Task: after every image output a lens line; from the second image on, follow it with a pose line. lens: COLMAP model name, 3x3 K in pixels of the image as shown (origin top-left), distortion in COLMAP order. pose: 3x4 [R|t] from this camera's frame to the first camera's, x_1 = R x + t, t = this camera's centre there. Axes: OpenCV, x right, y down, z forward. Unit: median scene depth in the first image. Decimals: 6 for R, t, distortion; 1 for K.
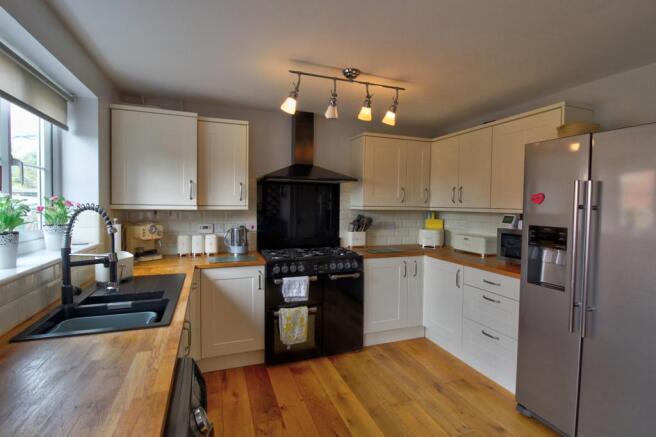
lens RADIAL K [[324.6, 0, 328.0], [0, 324.6, 218.5], [0, 0, 1]] dist [-0.001459, -0.000813]
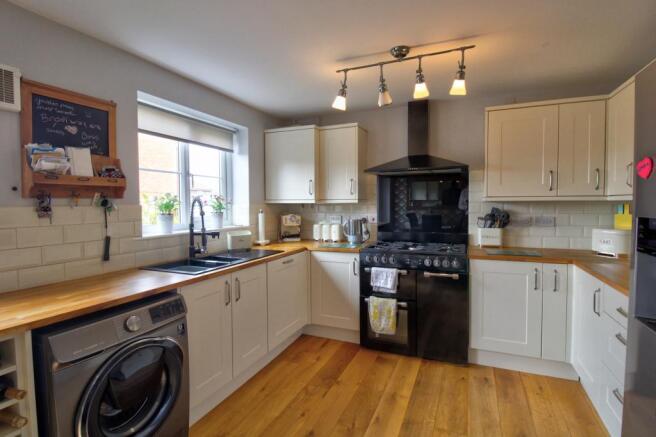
lens RADIAL K [[315.8, 0, 335.7], [0, 315.8, 218.2], [0, 0, 1]] dist [-0.004866, -0.001418]
pose [[0.724182, 0.016159, -0.689420, 0.465111], [-0.015466, 0.999855, 0.007190, 0.020334], [0.689436, 0.005455, 0.724327, 0.181543]]
